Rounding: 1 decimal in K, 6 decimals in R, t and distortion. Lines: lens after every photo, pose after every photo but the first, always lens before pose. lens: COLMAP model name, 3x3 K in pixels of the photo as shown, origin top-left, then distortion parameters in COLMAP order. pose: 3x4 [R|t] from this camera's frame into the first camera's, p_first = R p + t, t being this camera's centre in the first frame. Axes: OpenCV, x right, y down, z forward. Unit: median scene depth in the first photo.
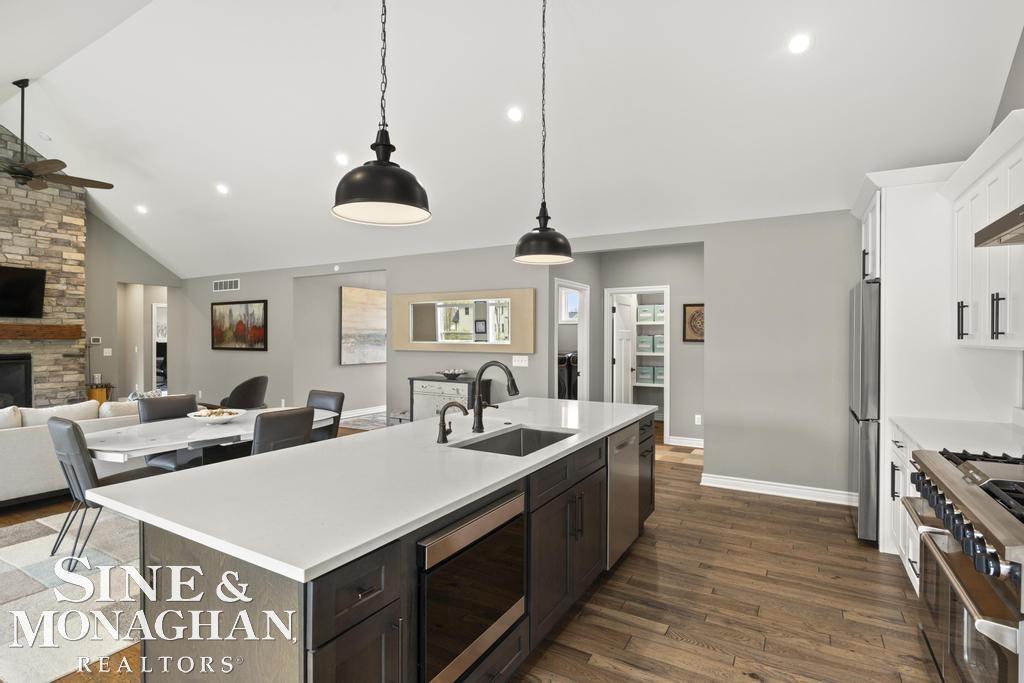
lens RADIAL K [[504.1, 0, 510.7], [0, 504.1, 340.0], [0, 0, 1]] dist [-0.007536, -0.000456]
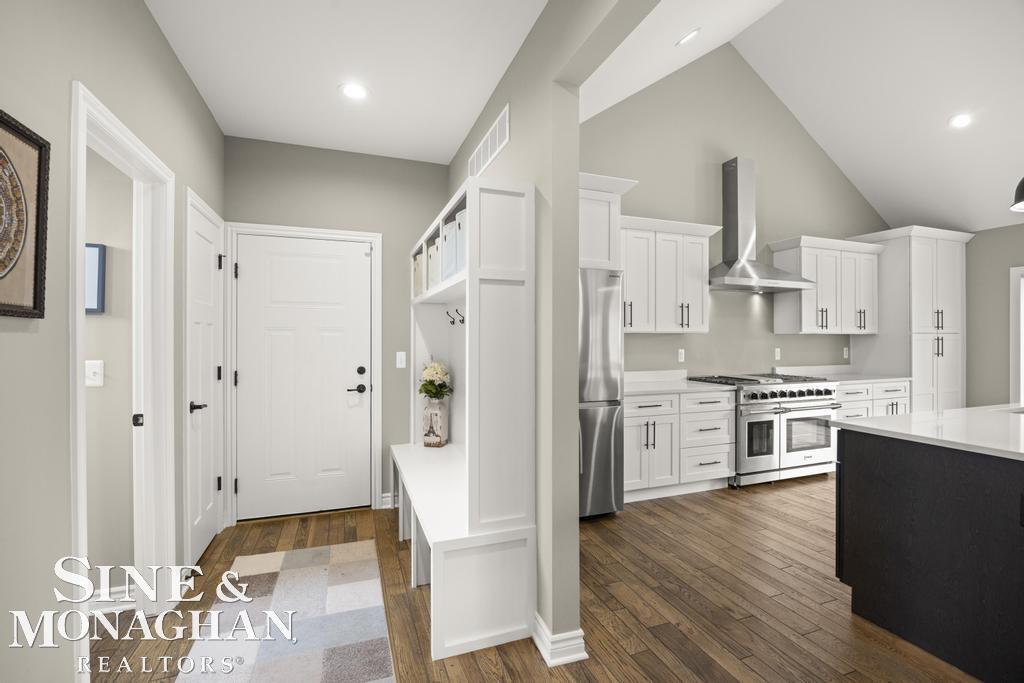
lens RADIAL K [[452.7, 0, 512.0], [0, 452.7, 341.5], [0, 0, 1]] dist [-0.016704, 0.000276]
pose [[-0.768604, -0.008456, 0.639669, 0.118950], [-0.000177, 0.999915, 0.013005, 0.009666], [-0.639724, 0.009883, -0.768541, 0.861370]]
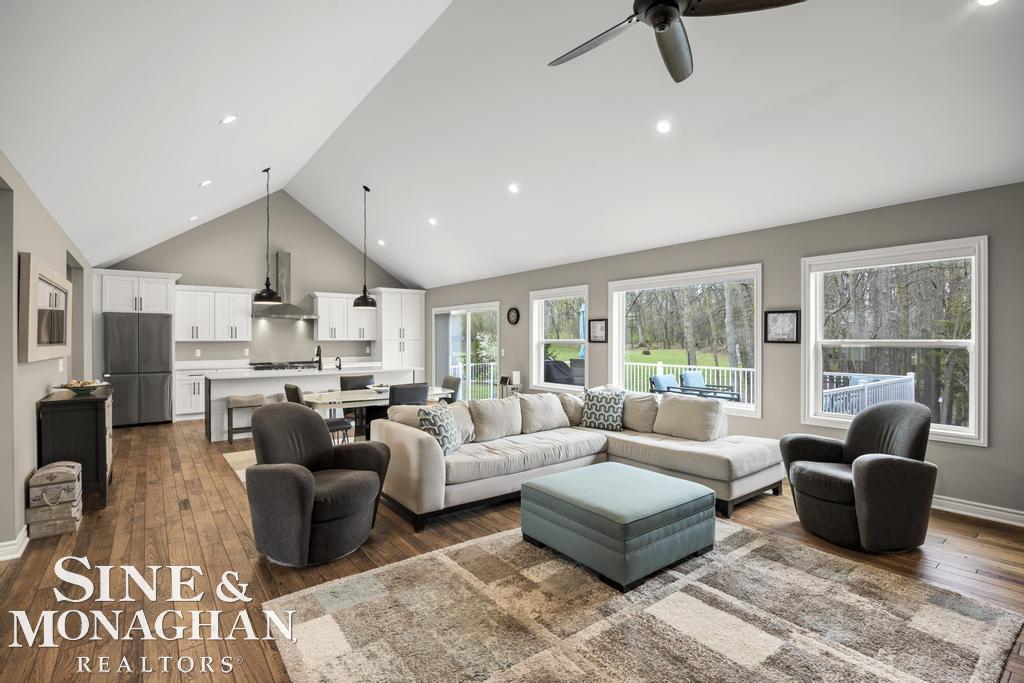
lens RADIAL K [[470.8, 0, 511.9], [0, 470.8, 340.0], [0, 0, 1]] dist [-0.018274, 0.002189]
pose [[-0.926260, -0.001947, 0.376881, -0.765608], [0.001341, 0.999963, 0.008461, -0.004755], [-0.376884, 0.008343, -0.926223, 1.123647]]
